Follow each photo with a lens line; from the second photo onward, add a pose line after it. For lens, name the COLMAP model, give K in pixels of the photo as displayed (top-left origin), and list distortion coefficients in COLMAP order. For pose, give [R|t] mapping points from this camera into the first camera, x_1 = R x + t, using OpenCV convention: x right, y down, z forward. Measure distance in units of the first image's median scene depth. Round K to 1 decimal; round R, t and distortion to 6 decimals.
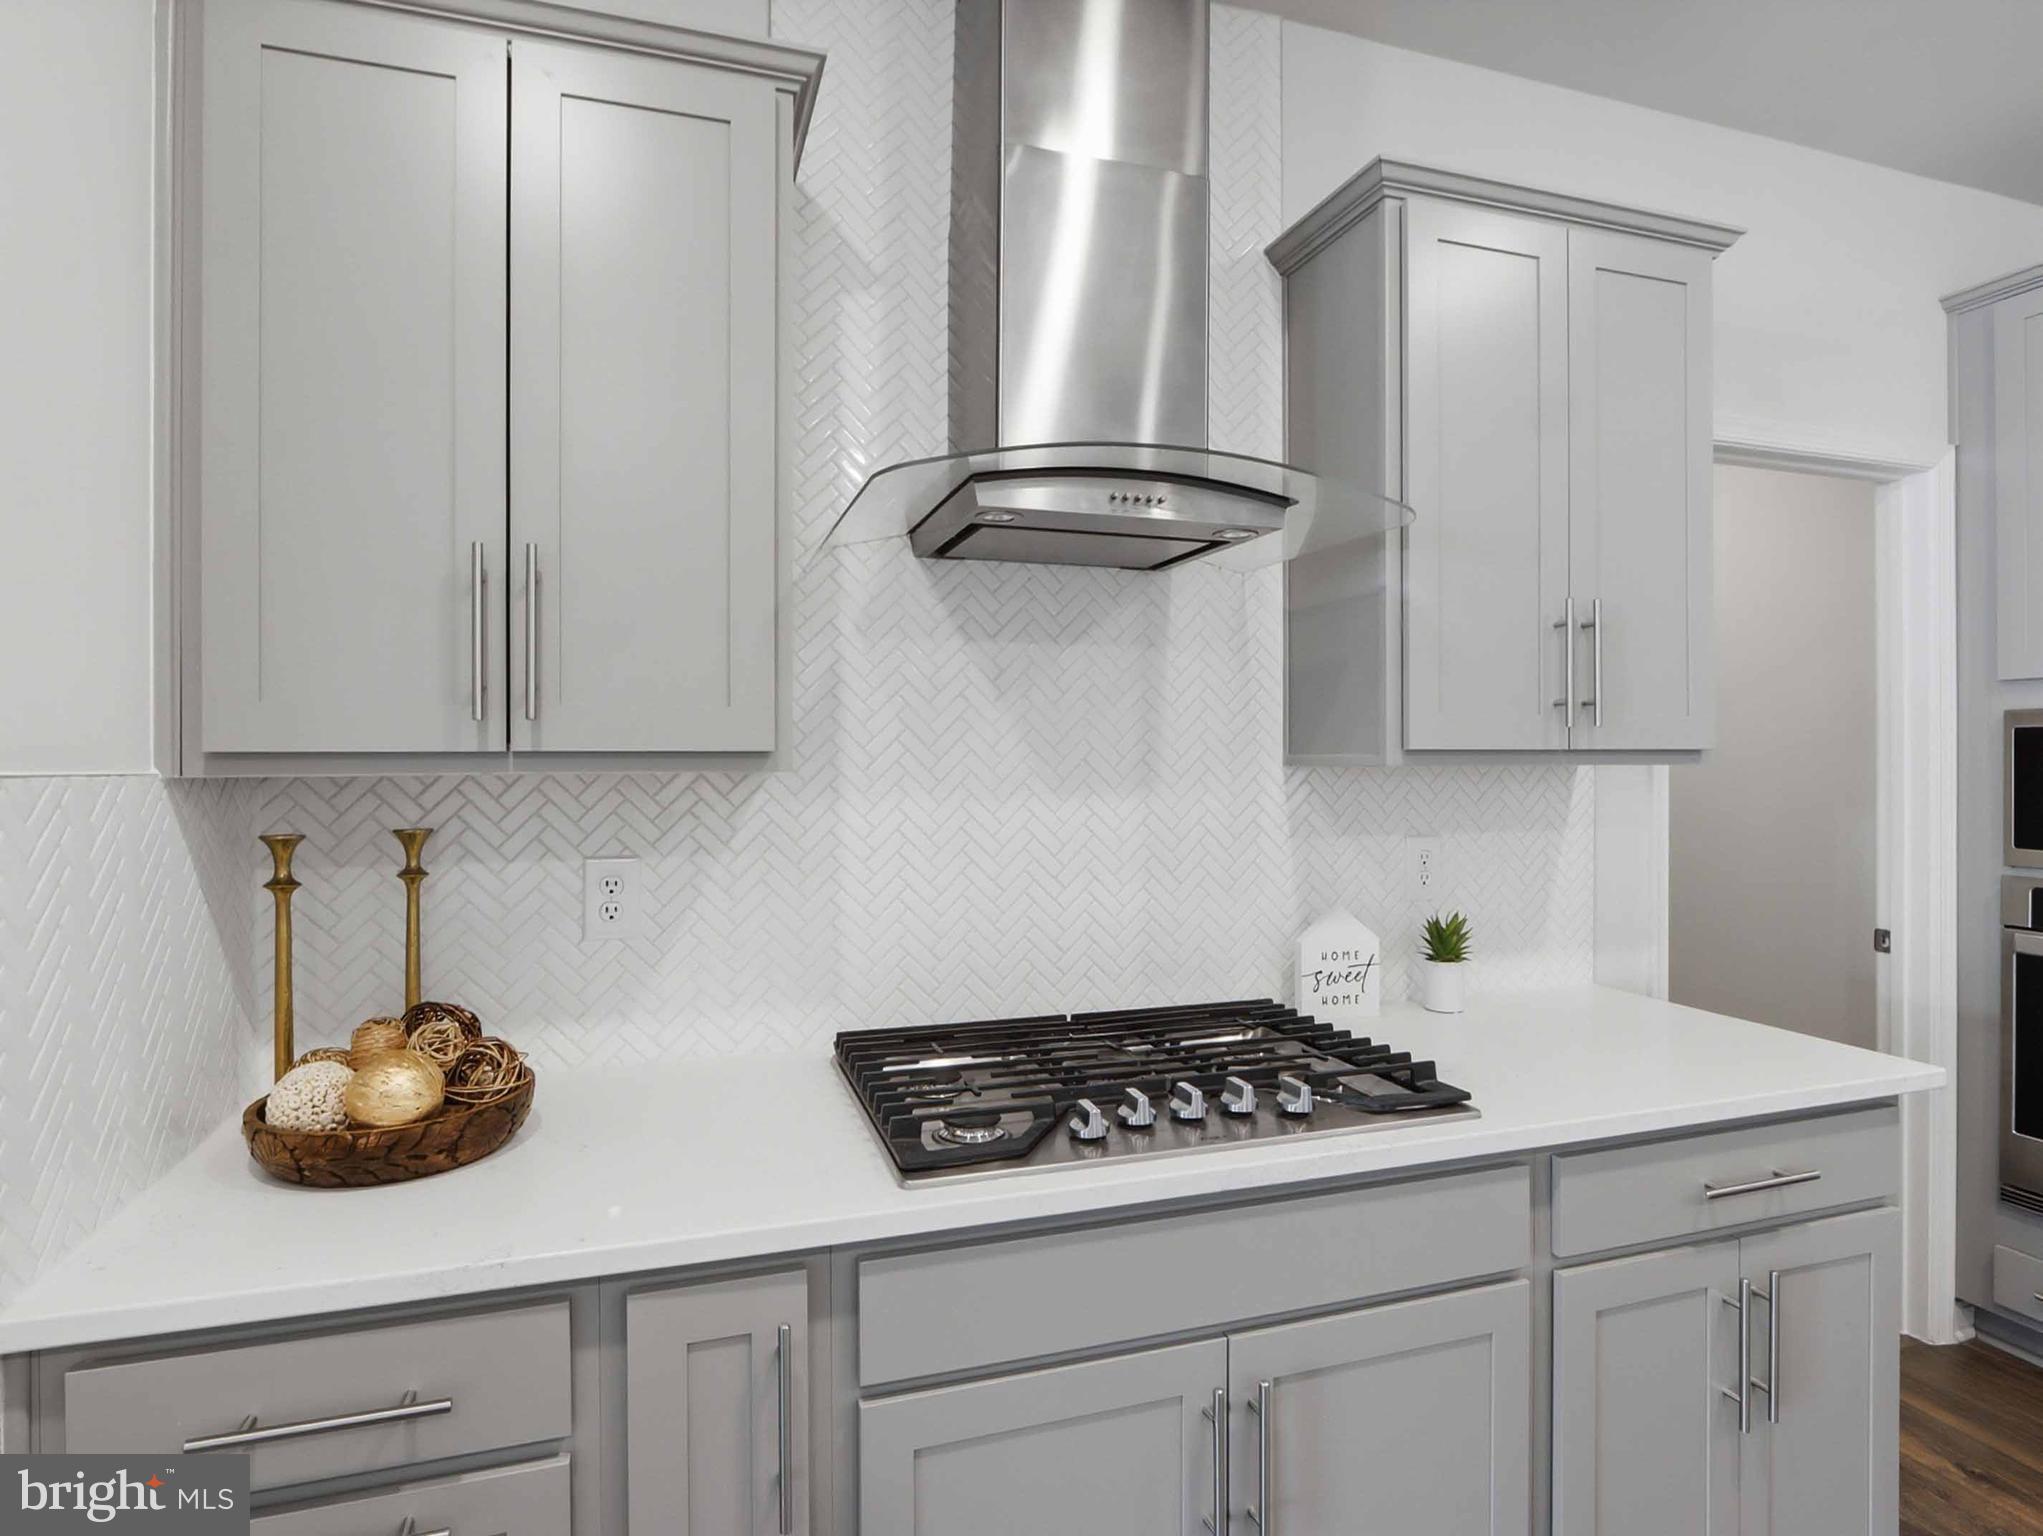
lens RADIAL K [[1074.4, 0, 995.9], [0, 1074.4, 753.6], [0, 0, 1]] dist [-0.030158, 0.007795]
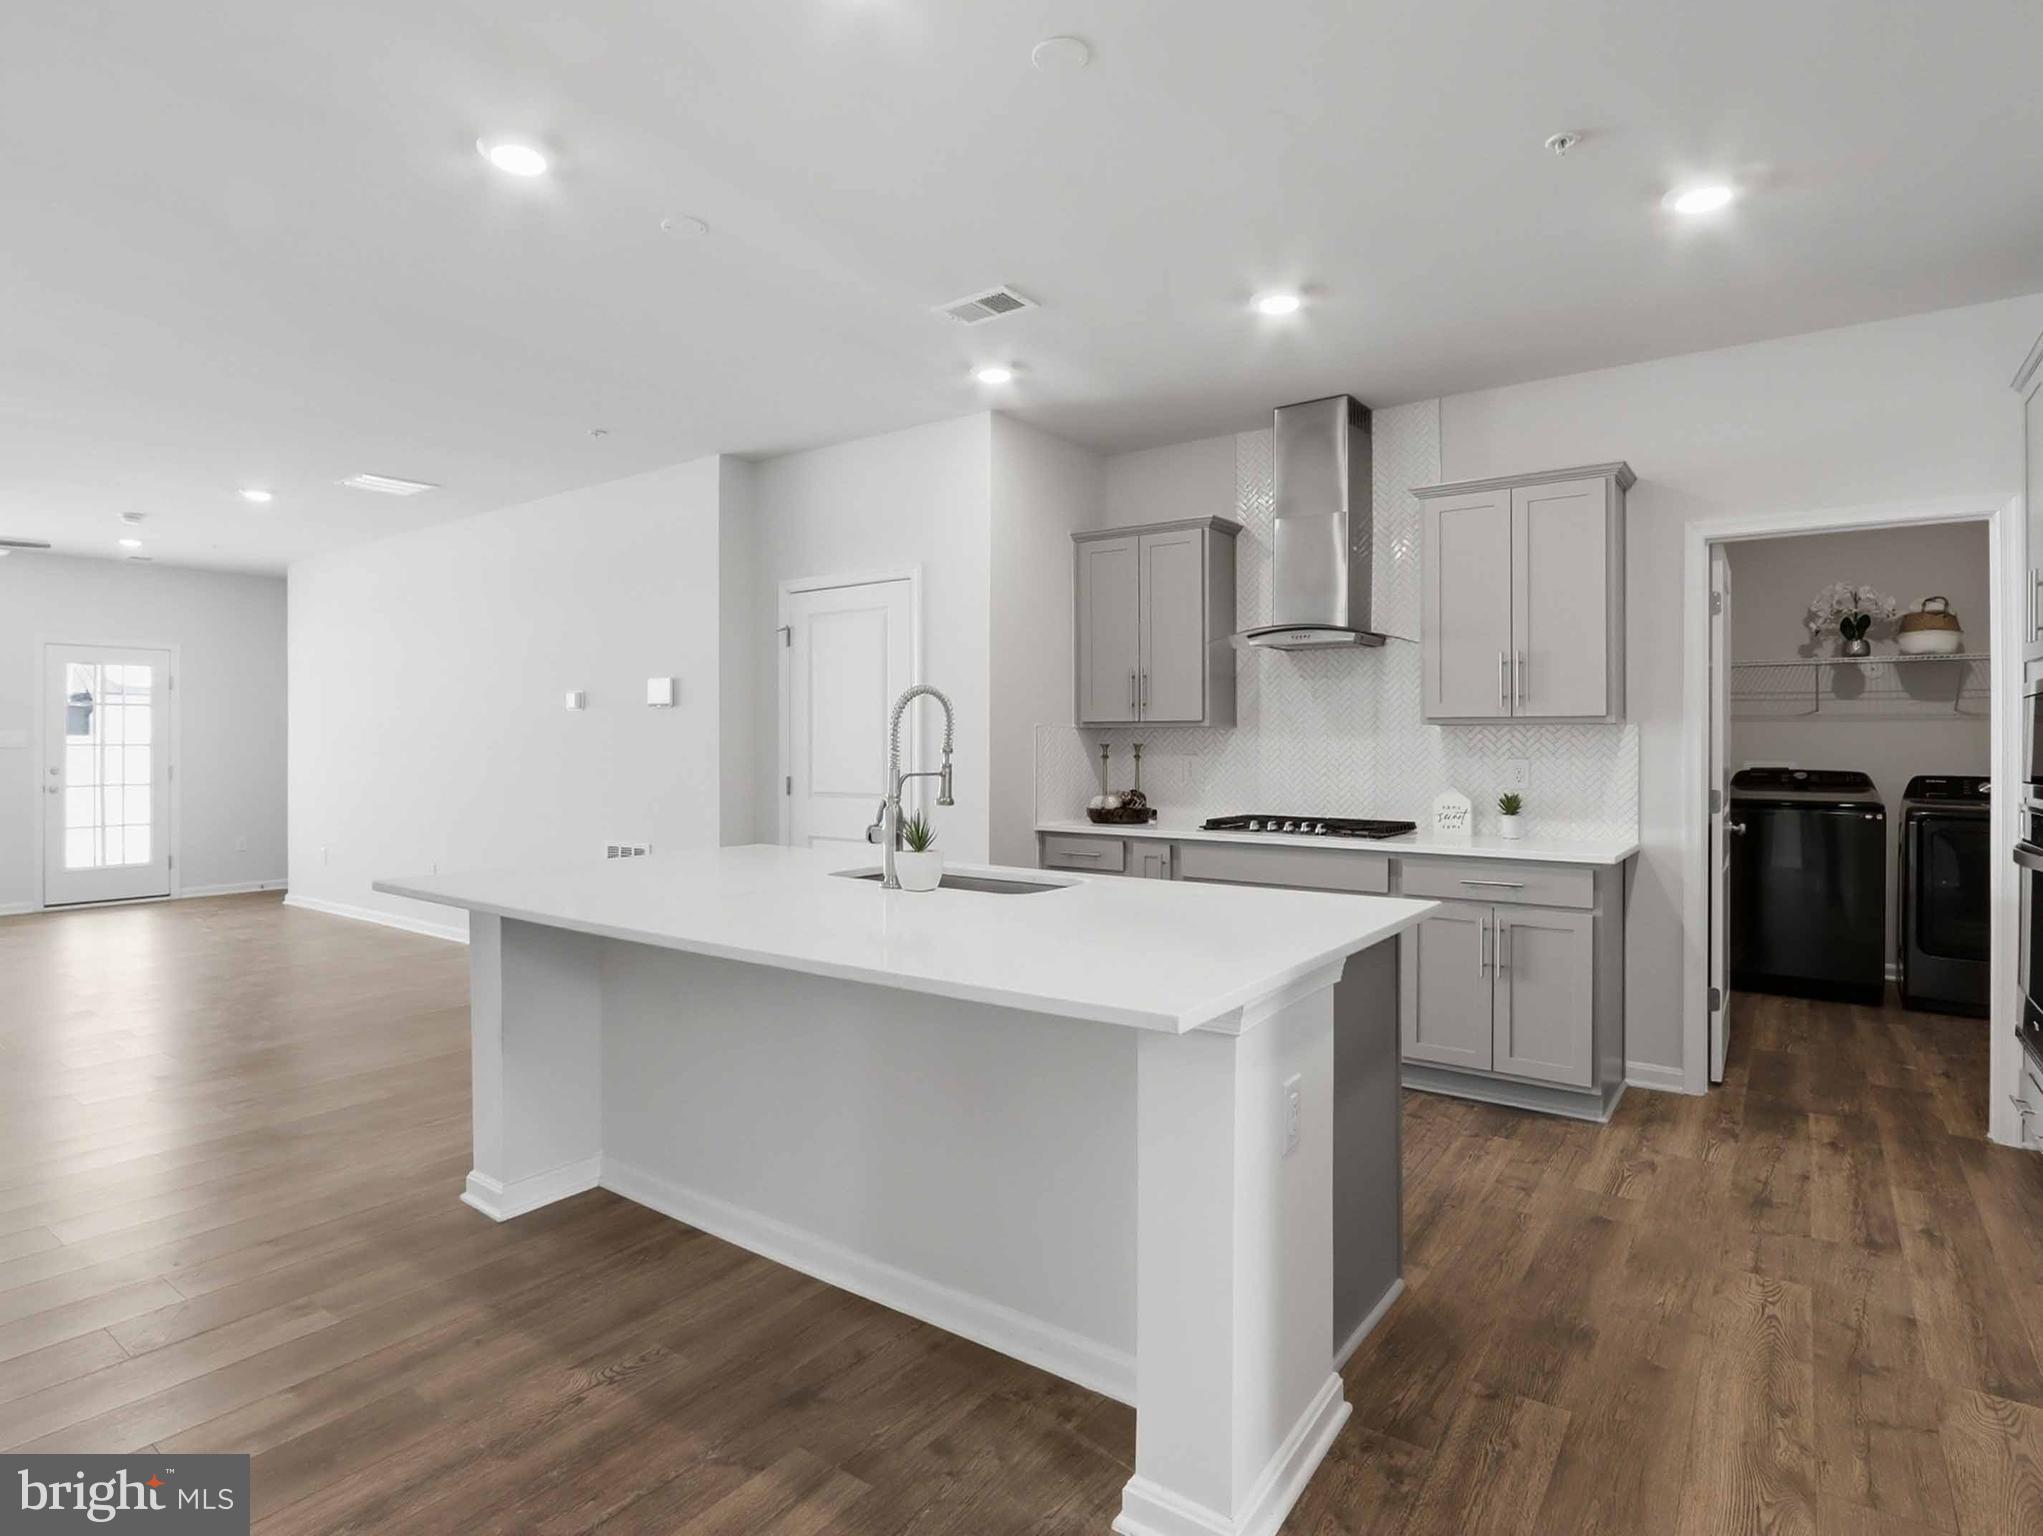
lens RADIAL K [[1074.4, 0, 995.9], [0, 1074.4, 753.6], [0, 0, 1]] dist [-0.030158, 0.007795]
pose [[0.586608, 0.012393, -0.809776, 1.663082], [-0.002889, 0.999909, 0.013209, 0.045921], [0.809866, -0.005409, 0.586590, -1.187920]]
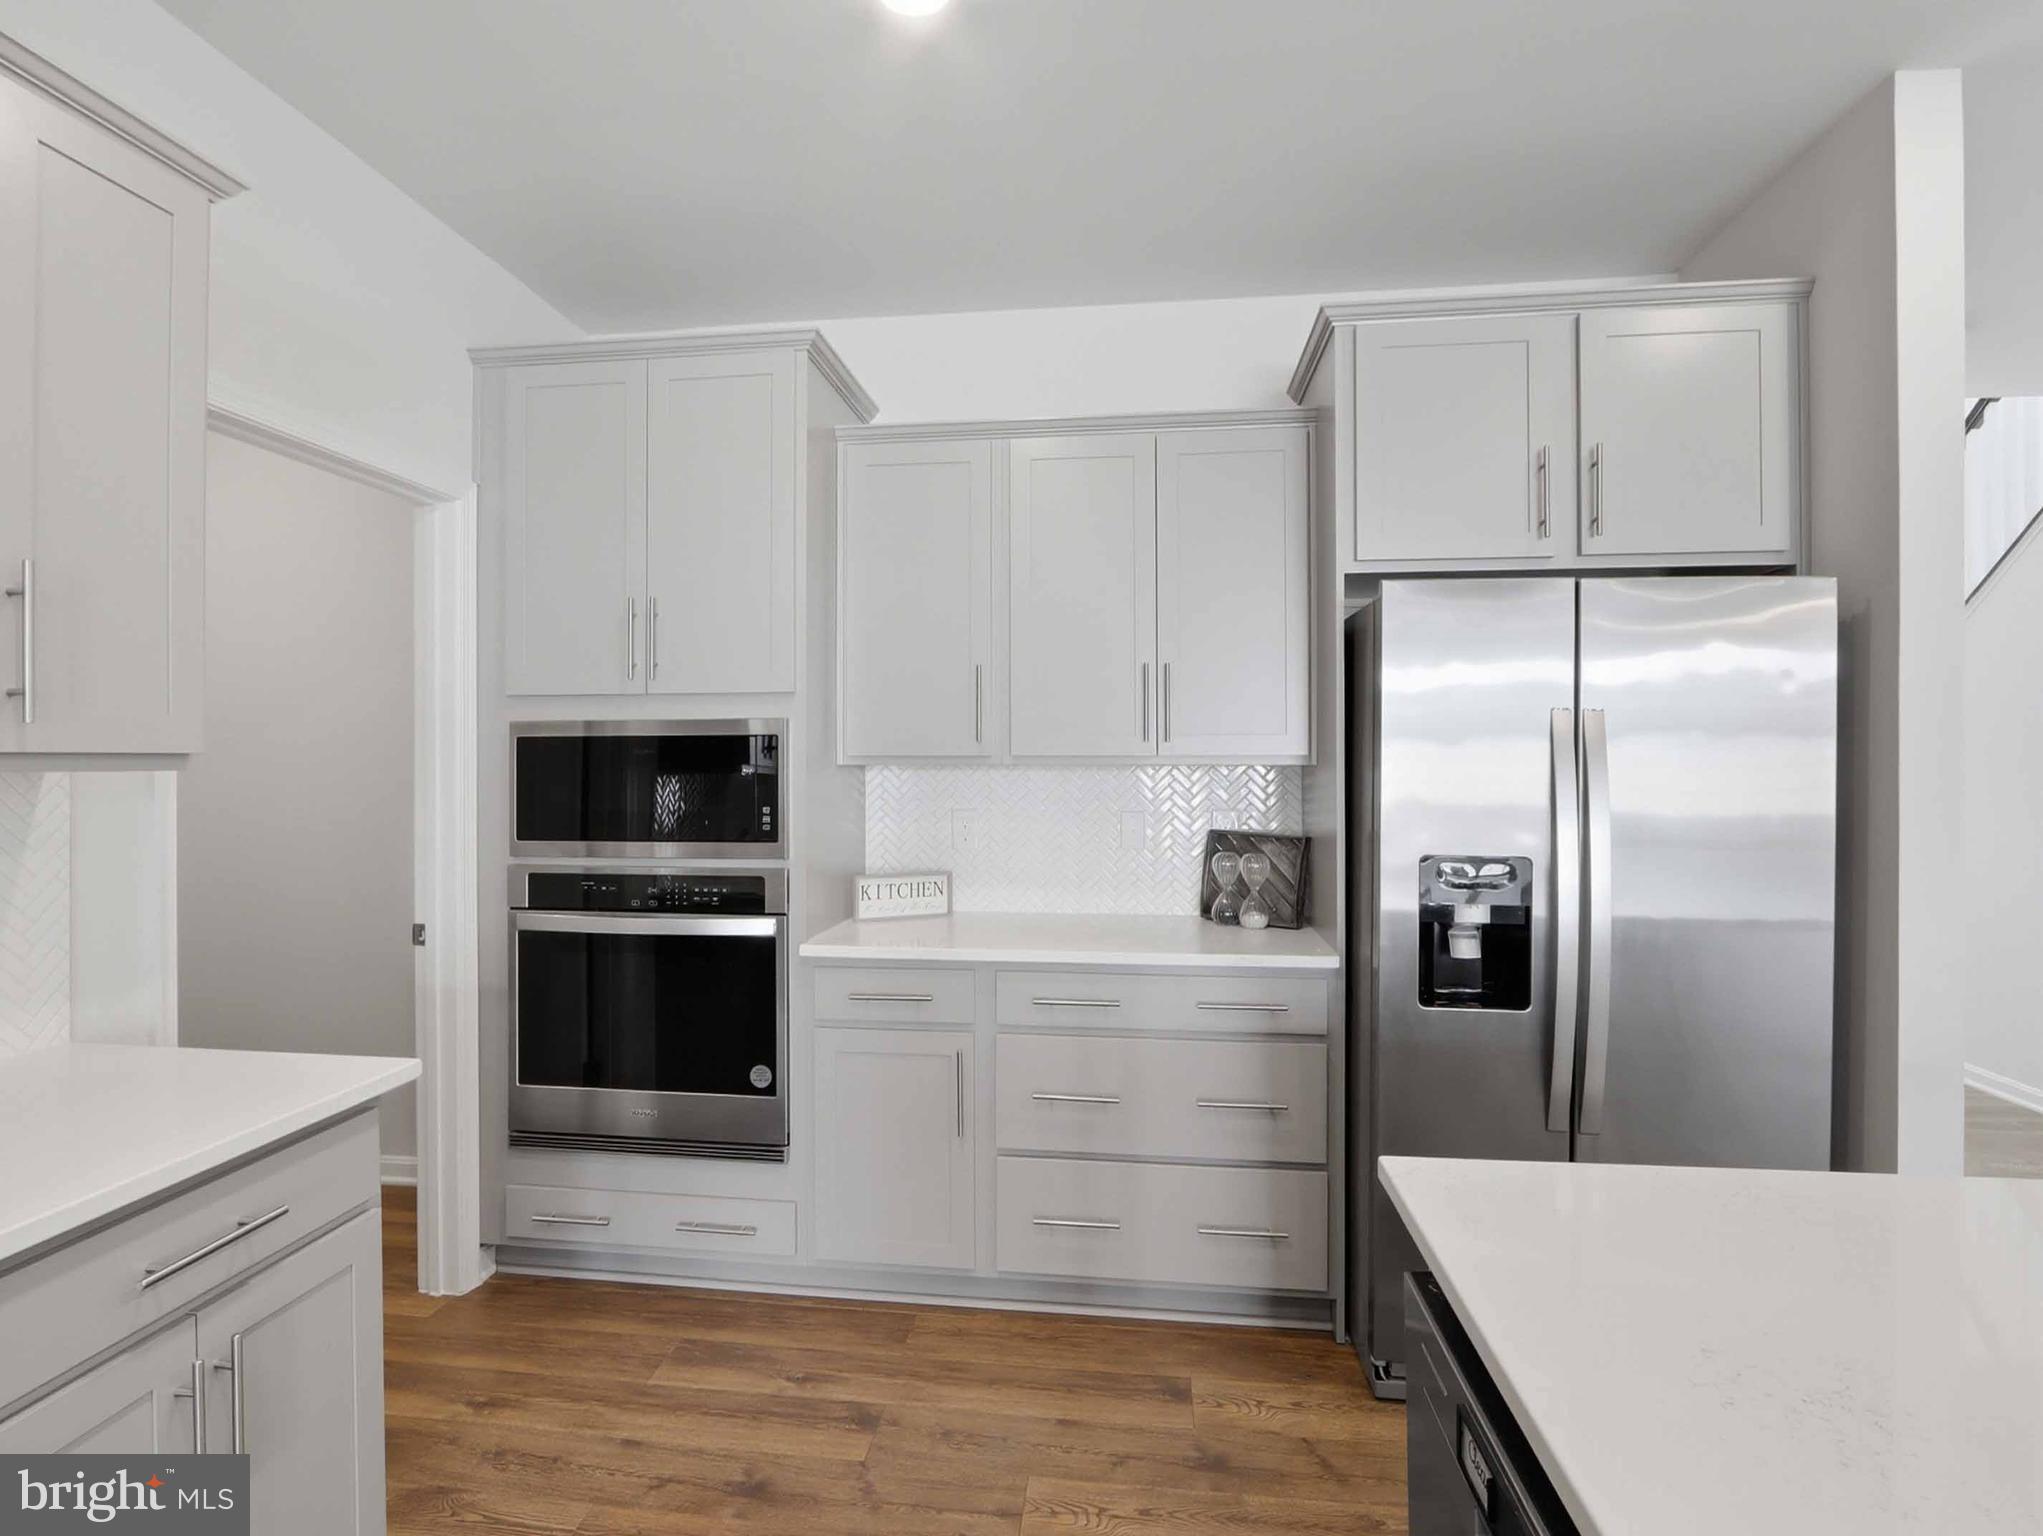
lens RADIAL K [[1074.4, 0, 995.9], [0, 1074.4, 753.6], [0, 0, 1]] dist [-0.030158, 0.007795]
pose [[0.421566, 0.007029, 0.906771, 0.154306], [-0.002832, 0.999975, -0.006435, 0.000130], [-0.906793, 0.000145, 0.421575, 0.027712]]
